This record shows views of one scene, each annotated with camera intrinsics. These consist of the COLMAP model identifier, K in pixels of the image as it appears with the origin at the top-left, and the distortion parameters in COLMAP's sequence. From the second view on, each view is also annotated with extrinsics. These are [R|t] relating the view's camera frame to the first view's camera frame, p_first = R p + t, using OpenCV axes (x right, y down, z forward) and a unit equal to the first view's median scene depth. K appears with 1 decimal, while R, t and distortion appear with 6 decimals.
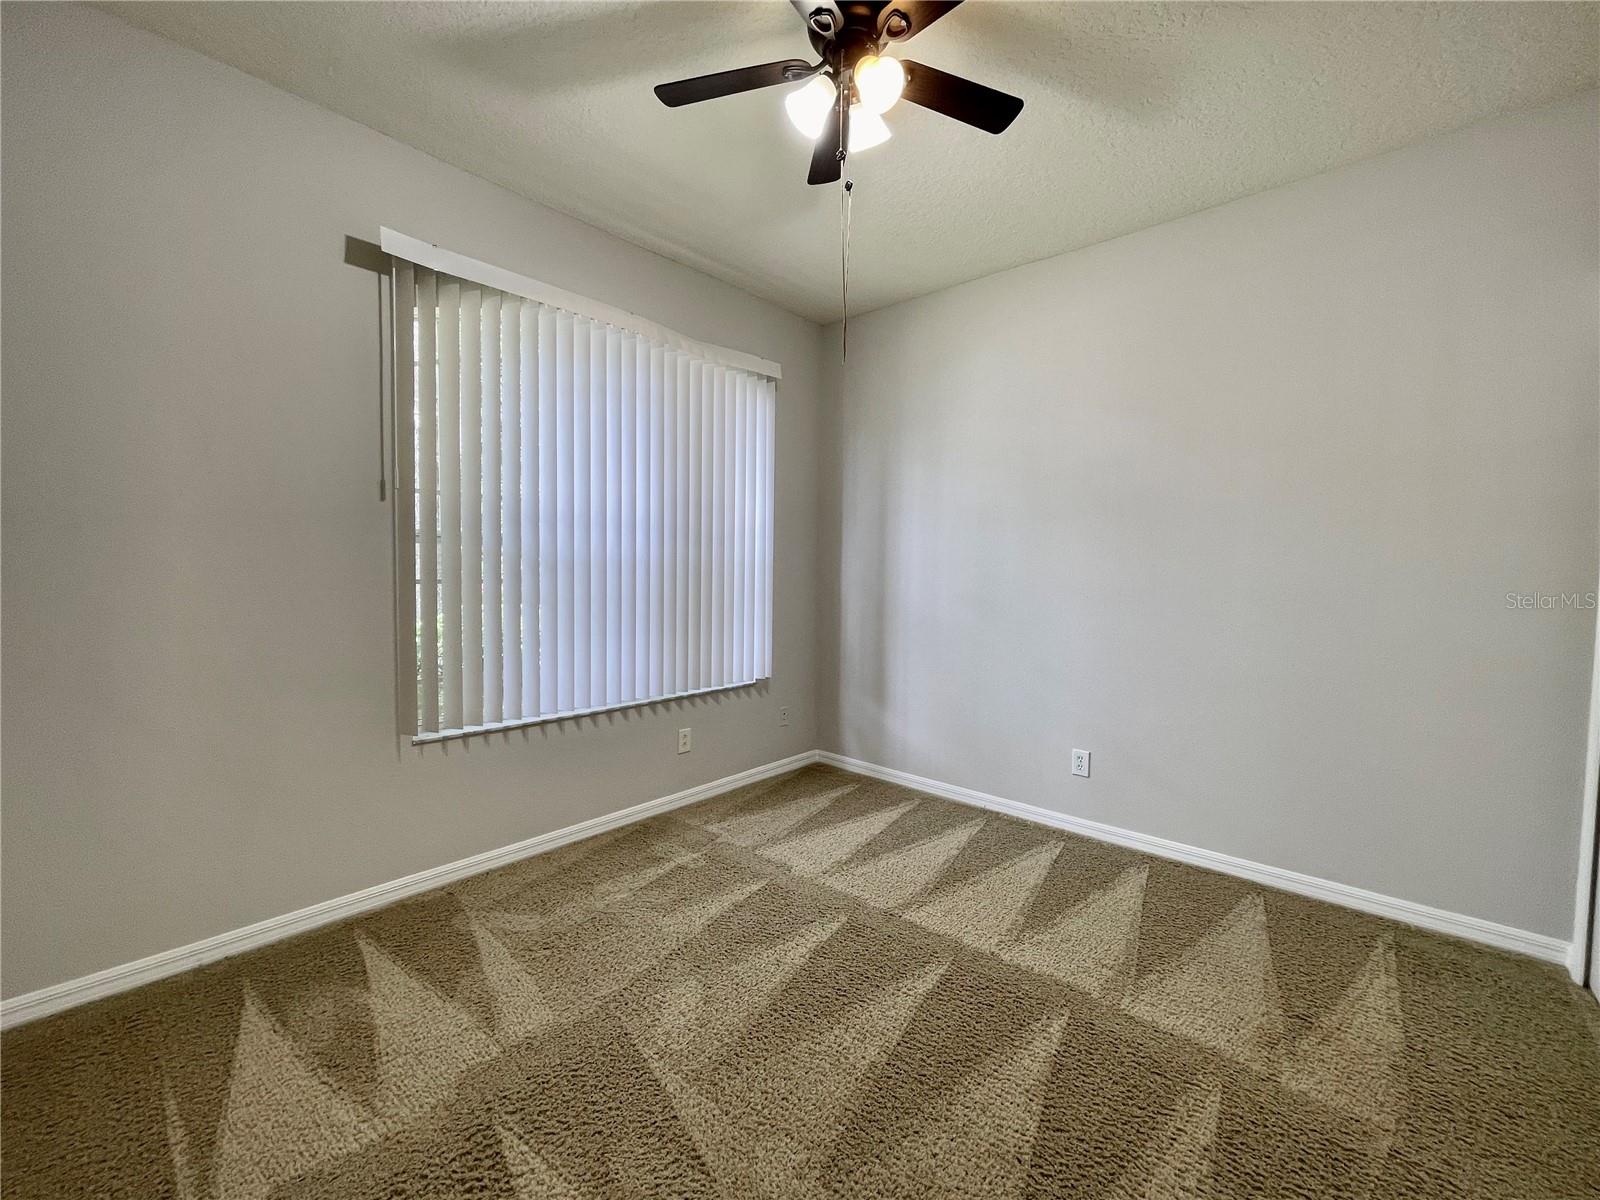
lens RADIAL K [[642.9, 0, 800.0], [0, 642.9, 600.0], [0, 0, 1]] dist [-0.001393, -0.000178]
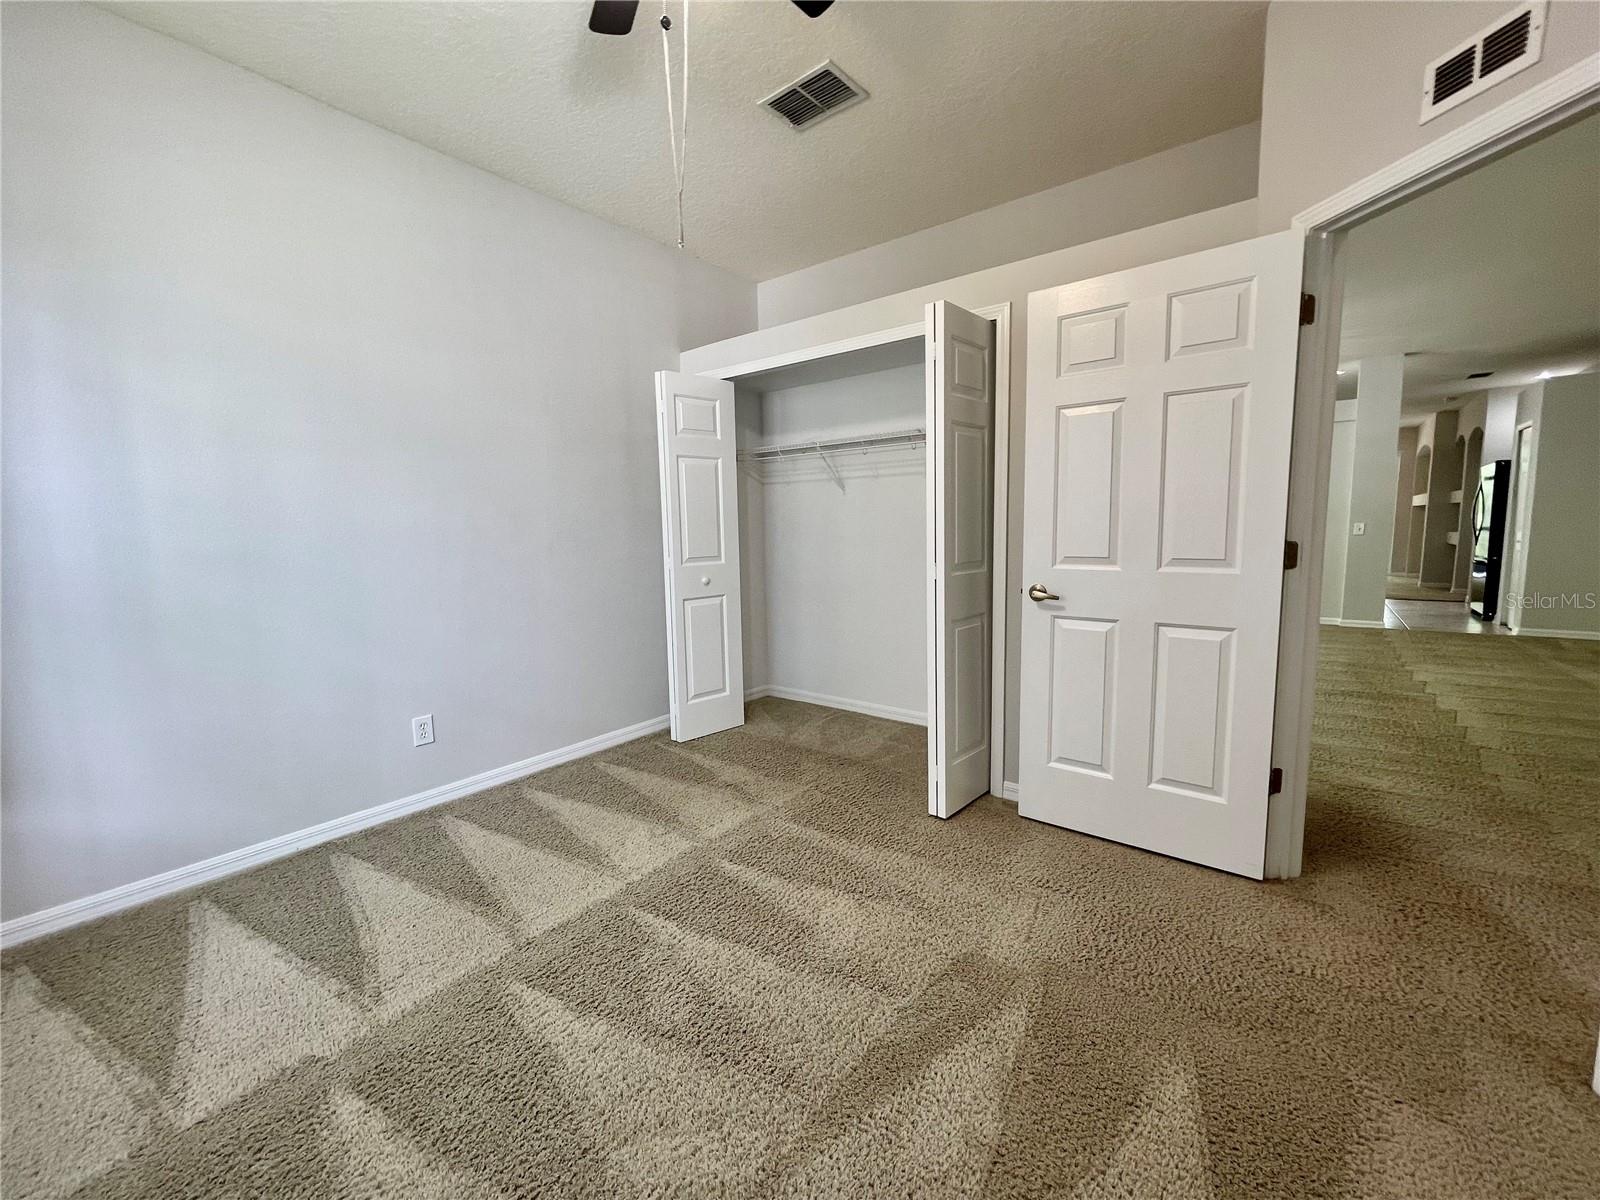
lens RADIAL K [[642.9, 0, 800.0], [0, 642.9, 600.0], [0, 0, 1]] dist [-0.001393, -0.000178]
pose [[-0.047435, -0.129973, 0.990382, -0.525355], [0.073633, 0.988346, 0.133232, -0.006460], [-0.996157, 0.079245, -0.037312, 0.584512]]
